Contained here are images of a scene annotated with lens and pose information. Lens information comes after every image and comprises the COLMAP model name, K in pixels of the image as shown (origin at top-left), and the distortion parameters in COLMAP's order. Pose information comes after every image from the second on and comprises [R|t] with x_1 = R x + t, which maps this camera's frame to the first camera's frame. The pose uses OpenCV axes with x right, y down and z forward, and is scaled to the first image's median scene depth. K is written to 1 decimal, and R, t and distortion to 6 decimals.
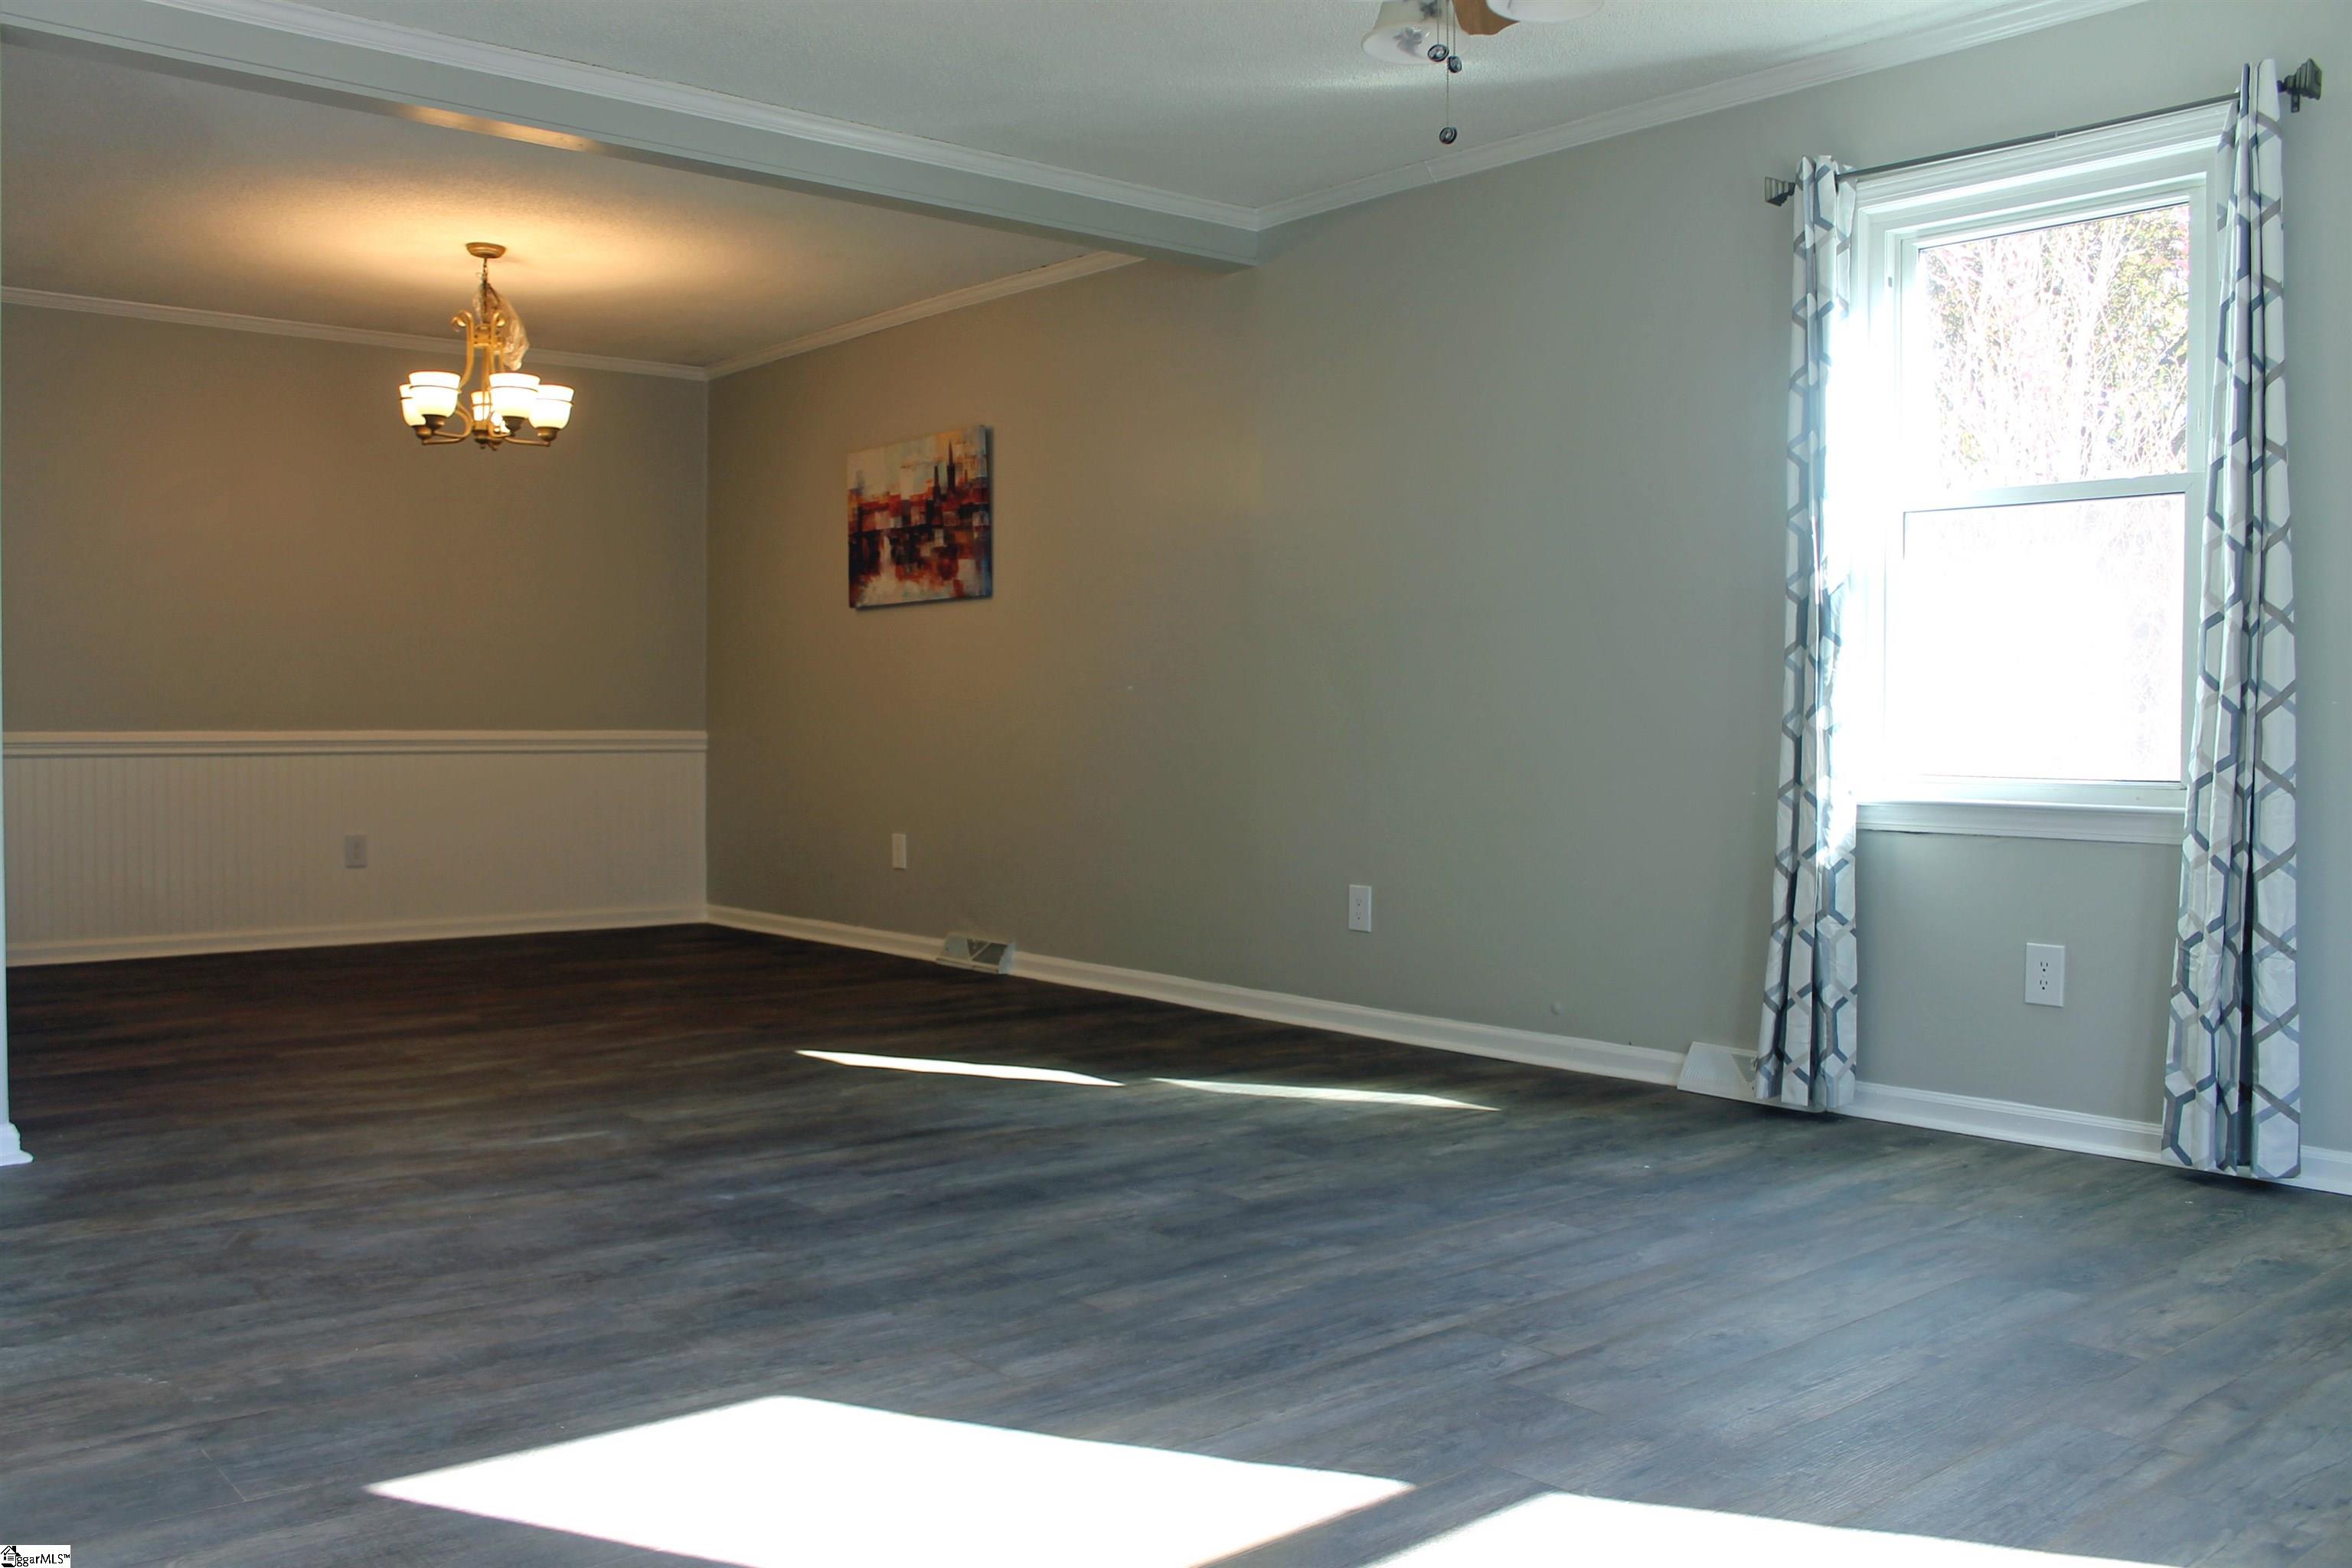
lens RADIAL K [[1997.6, 0, 1168.4], [0, 1997.6, 736.9], [0, 0, 1]] dist [-0.076890, 0.008928]
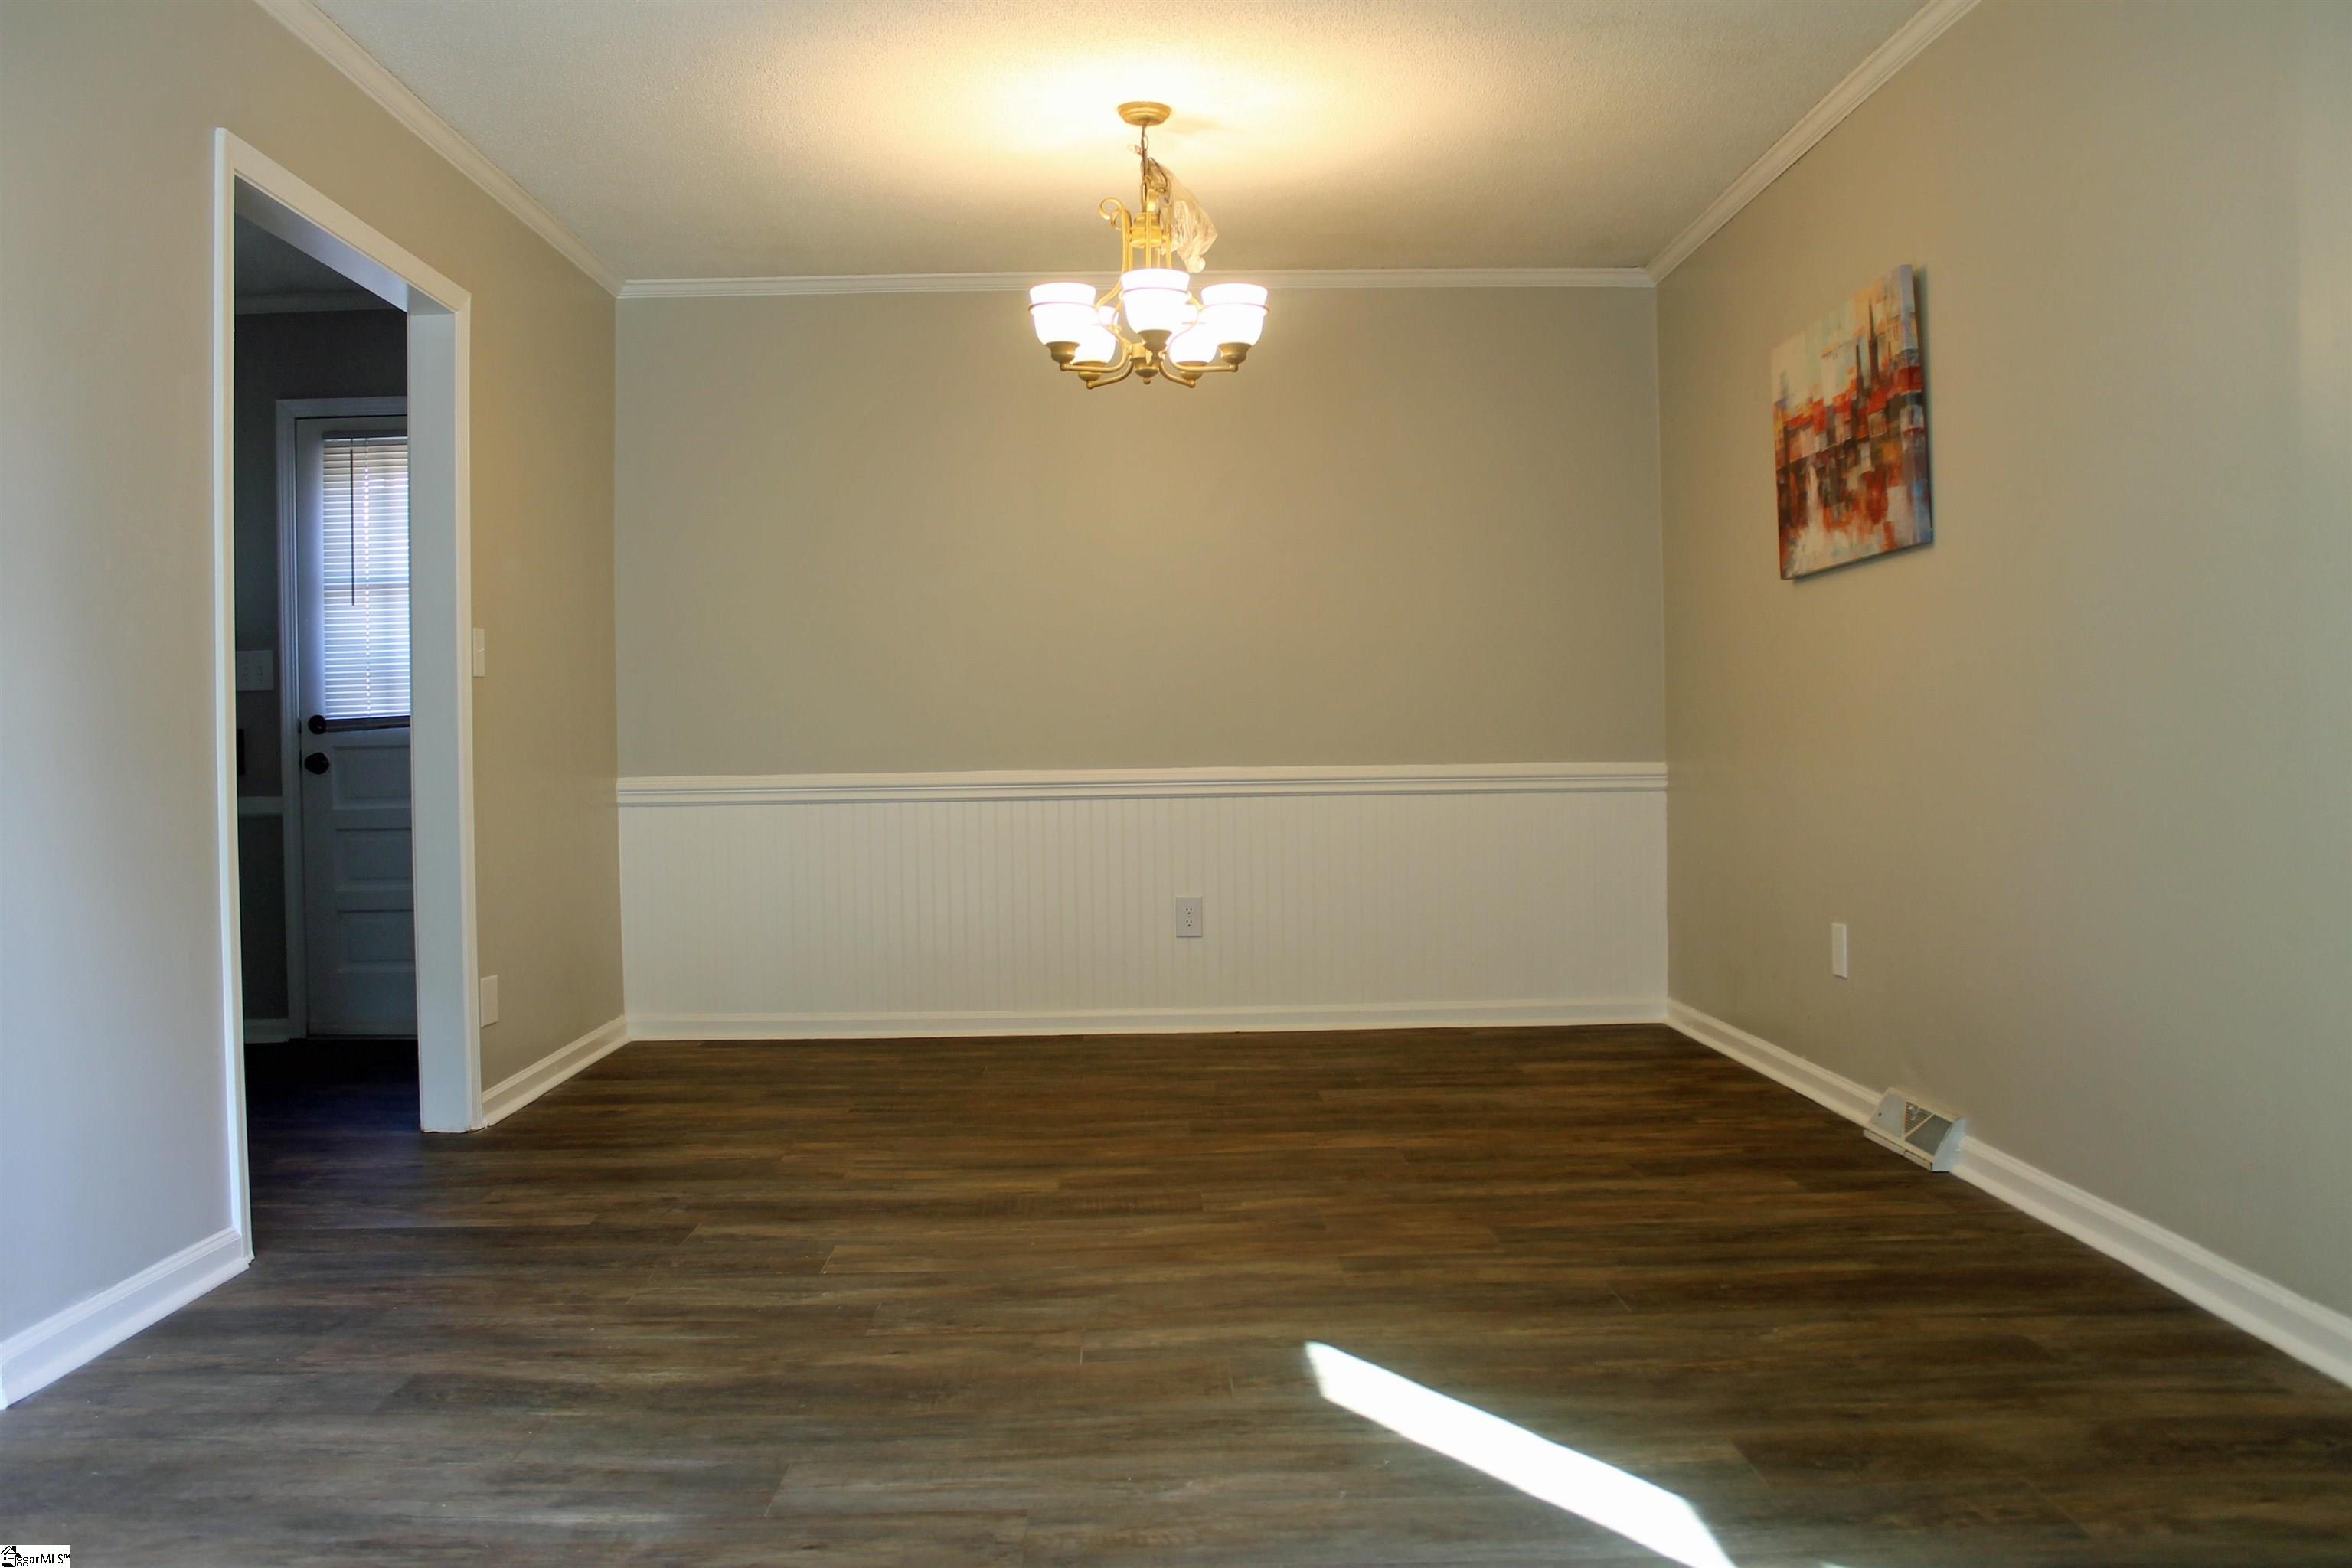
lens RADIAL K [[1997.6, 0, 1168.4], [0, 1997.6, 736.9], [0, 0, 1]] dist [-0.076890, 0.008928]
pose [[0.777006, -0.011491, -0.629389, 0.106027], [0.006343, 0.999926, -0.010426, -0.006772], [0.629462, 0.004109, 0.777021, 0.380314]]
